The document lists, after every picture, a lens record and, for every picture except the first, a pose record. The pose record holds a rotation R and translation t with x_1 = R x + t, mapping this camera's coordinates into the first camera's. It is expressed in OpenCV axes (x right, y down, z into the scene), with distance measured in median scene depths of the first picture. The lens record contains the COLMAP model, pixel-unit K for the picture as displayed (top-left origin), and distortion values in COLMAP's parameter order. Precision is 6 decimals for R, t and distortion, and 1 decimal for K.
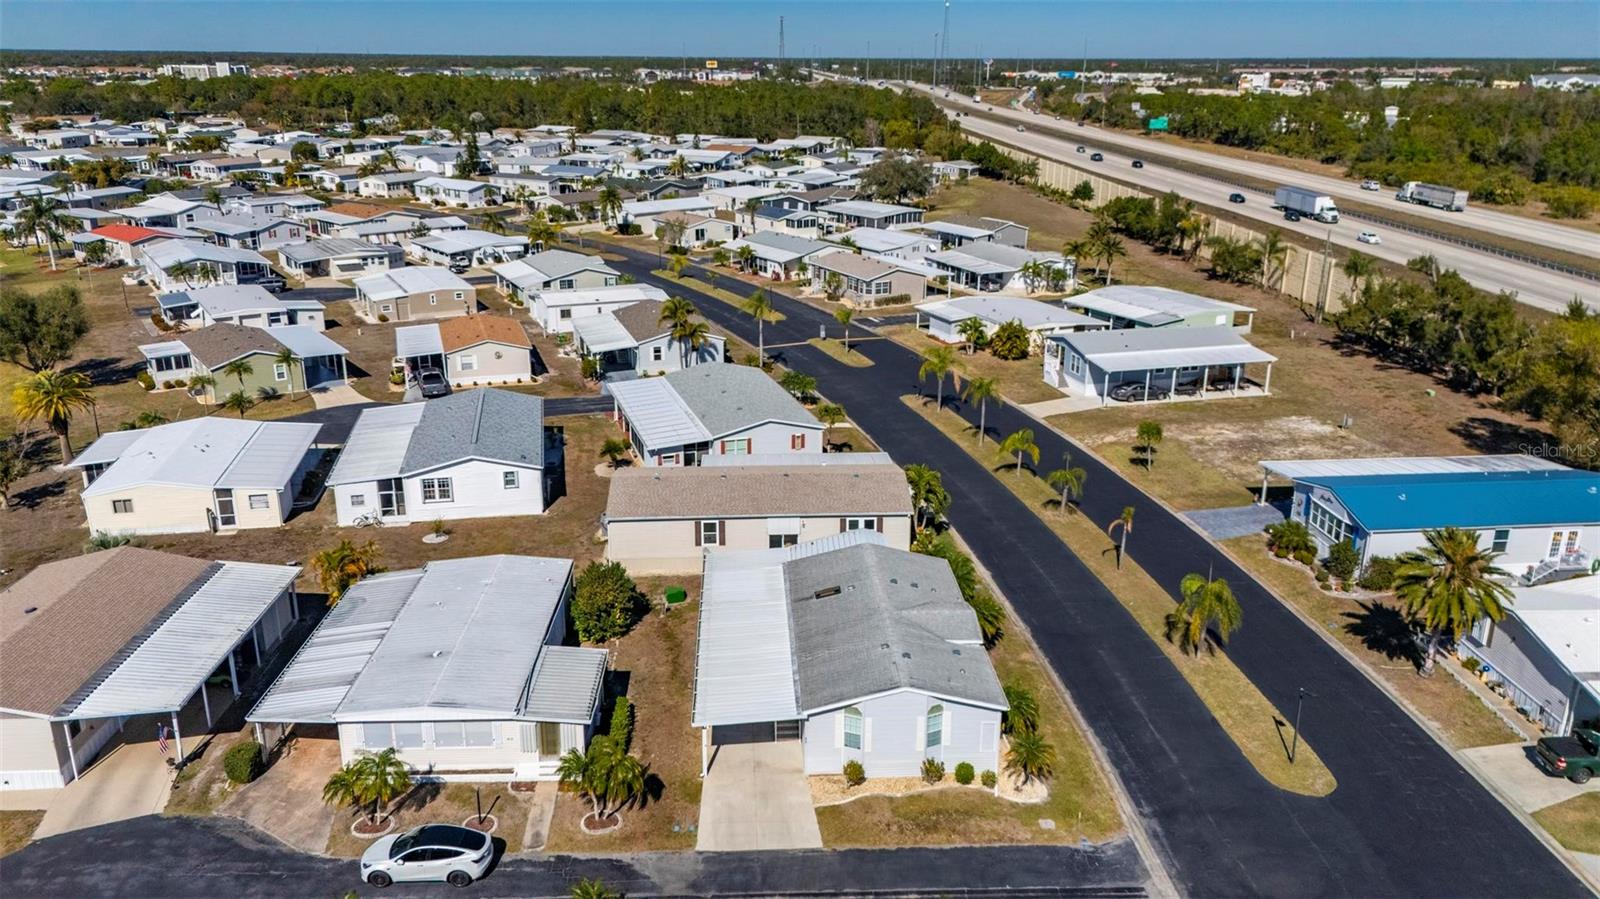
lens RADIAL K [[1177.6, 0, 794.3], [0, 1177.6, 447.2], [0, 0, 1]] dist [0.074745, -0.069227]
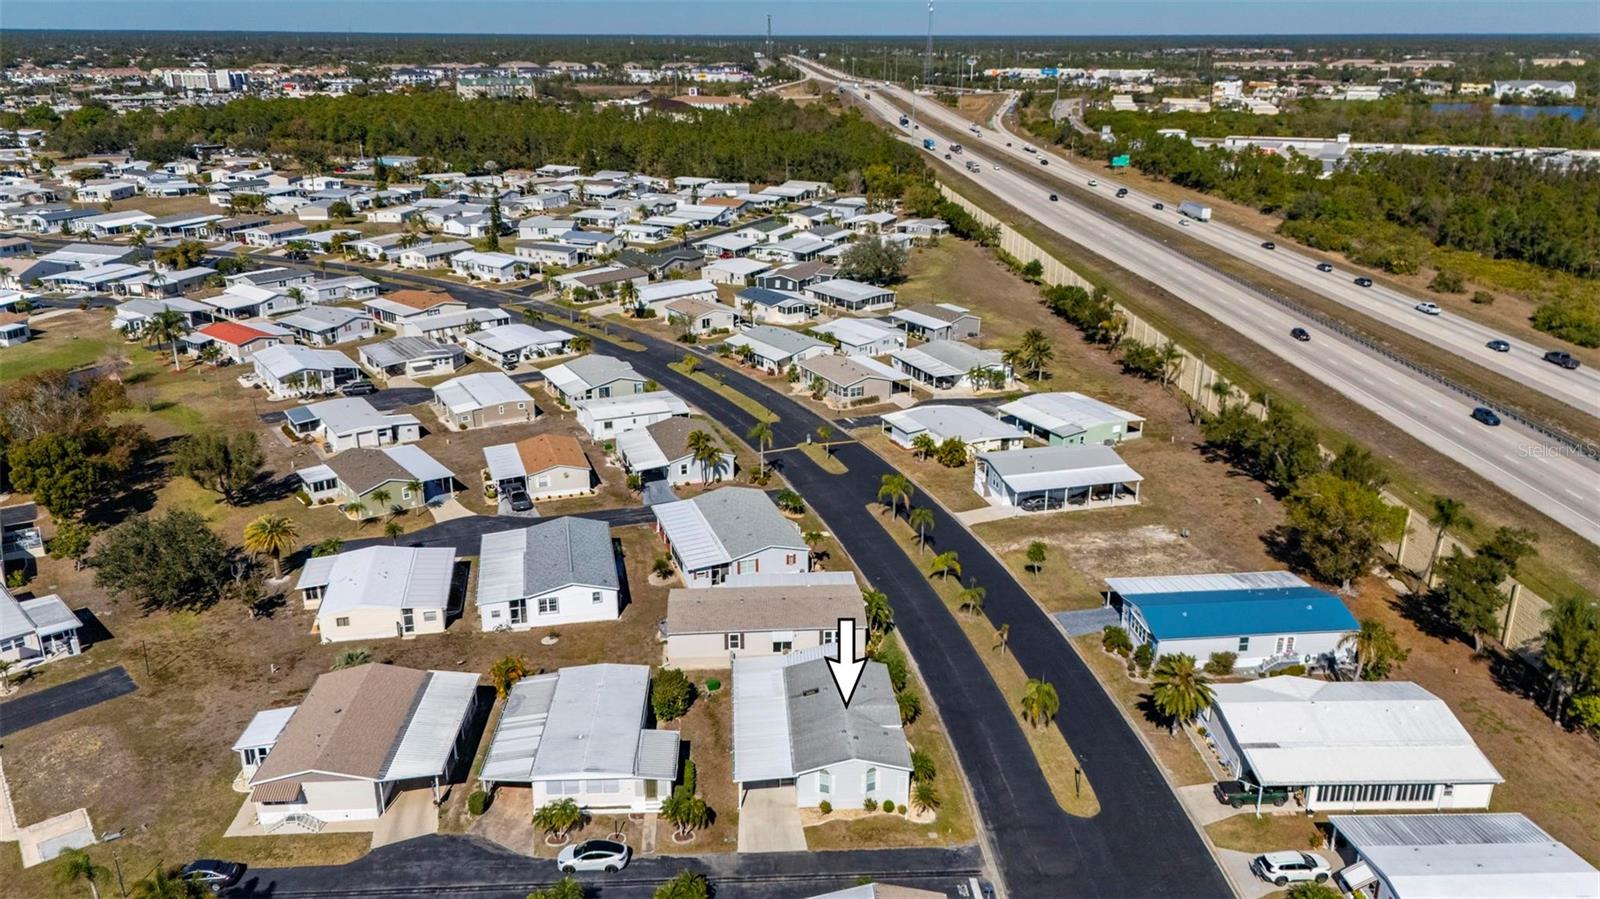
lens RADIAL K [[1177.6, 0, 797.5], [0, 1177.6, 454.6], [0, 0, 1]] dist [0.074745, -0.069227]
pose [[0.999918, -0.004311, 0.012052, -0.004816], [0.004056, 0.999769, 0.021094, -0.139448], [-0.012140, -0.021043, 0.999705, -0.365122]]
